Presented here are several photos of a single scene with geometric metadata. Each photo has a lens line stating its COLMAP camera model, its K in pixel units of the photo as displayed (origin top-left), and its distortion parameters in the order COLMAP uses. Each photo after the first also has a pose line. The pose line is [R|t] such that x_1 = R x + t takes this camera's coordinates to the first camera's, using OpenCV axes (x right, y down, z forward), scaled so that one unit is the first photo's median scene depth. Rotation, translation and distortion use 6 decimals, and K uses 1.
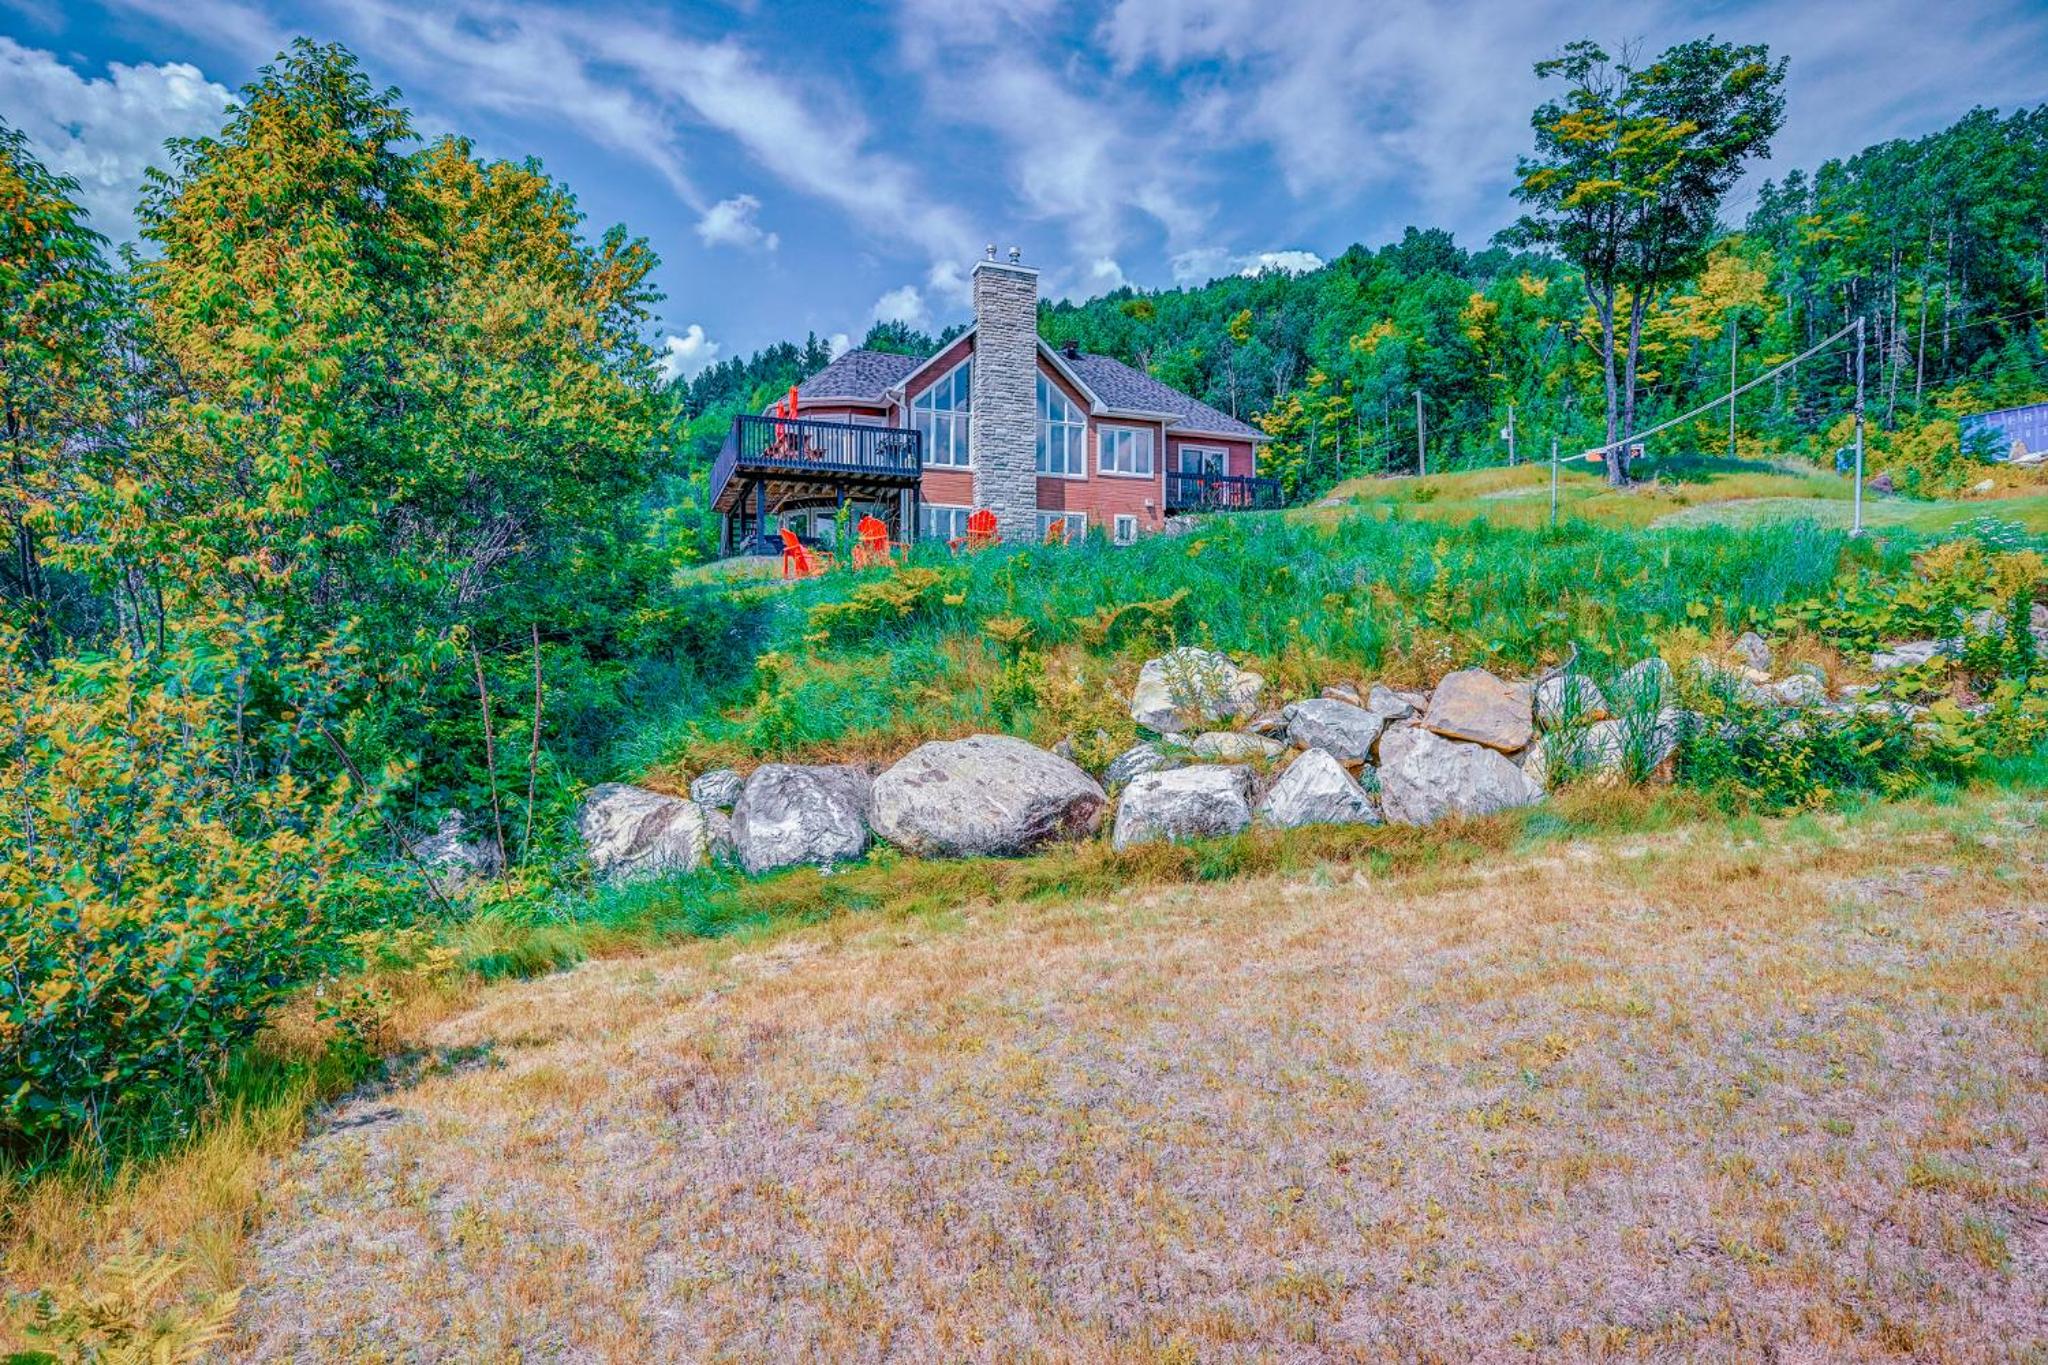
lens RADIAL K [[1084.8, 0, 1024.0], [0, 1084.8, 682.5], [0, 0, 1]] dist [-0.004537, -0.000174]
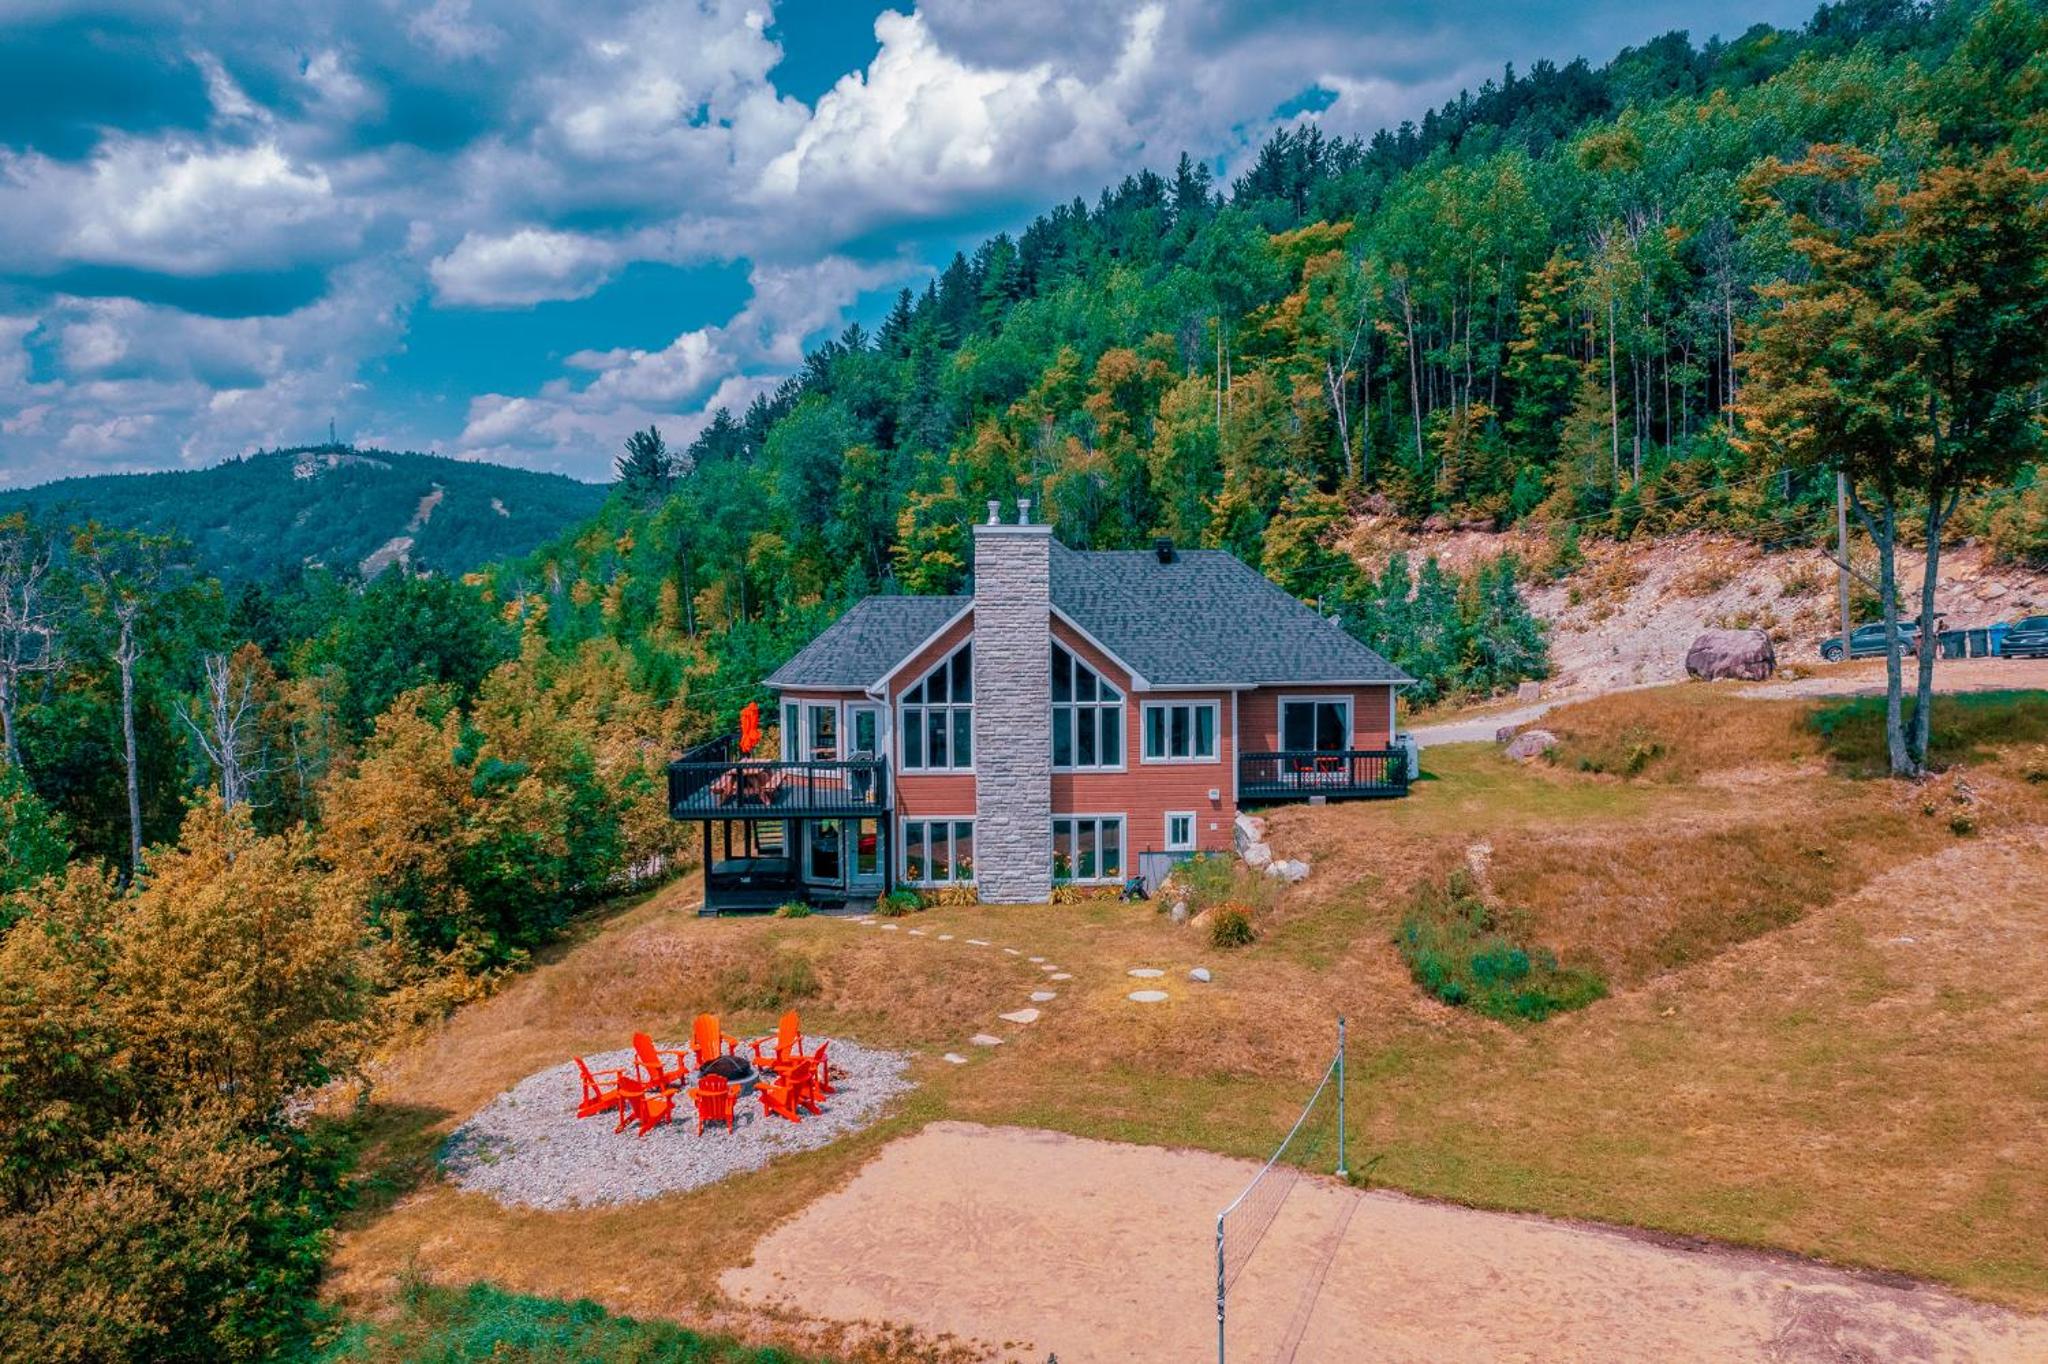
lens RADIAL K [[1617.5, 0, 1024.0], [0, 1617.5, 682.0], [0, 0, 1]] dist [-0.012563, 0.005707]
pose [[0.945577, 0.009233, -0.325266, 0.374587], [0.006716, 0.998831, 0.047877, -0.311504], [0.325328, -0.047456, 0.944410, -0.146439]]
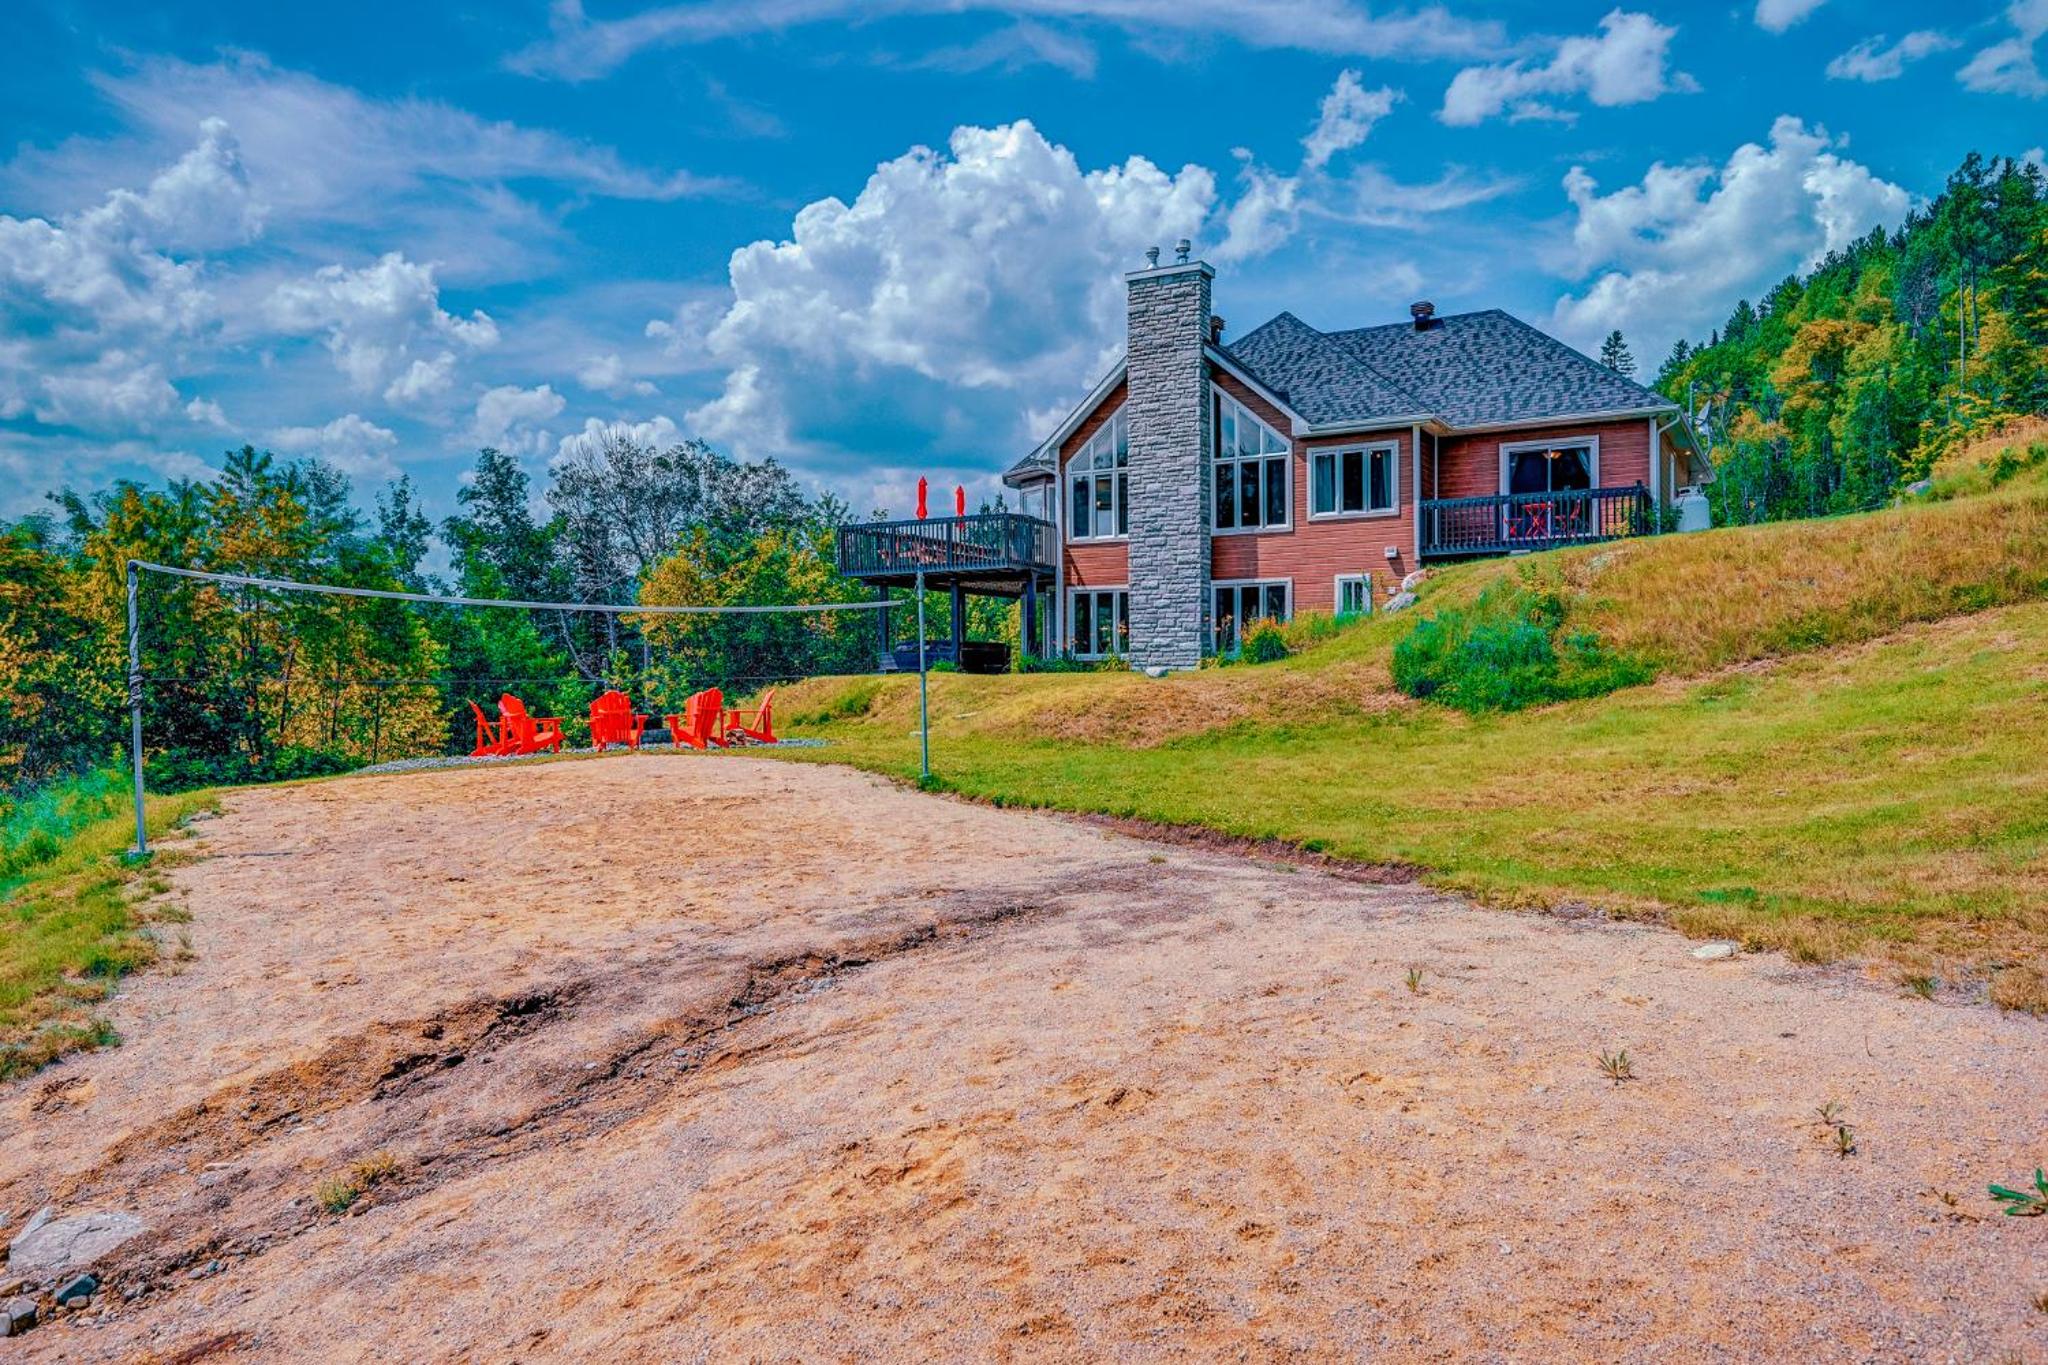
lens RADIAL K [[1346.6, 0, 1024.0], [0, 1346.6, 682.5], [0, 0, 1]] dist [-0.003980, -0.000716]
pose [[0.613092, -0.000779, -0.790011, 0.646801], [0.001379, 0.999999, 0.000084, -0.088420], [0.790010, -0.001141, 0.613093, 0.324247]]
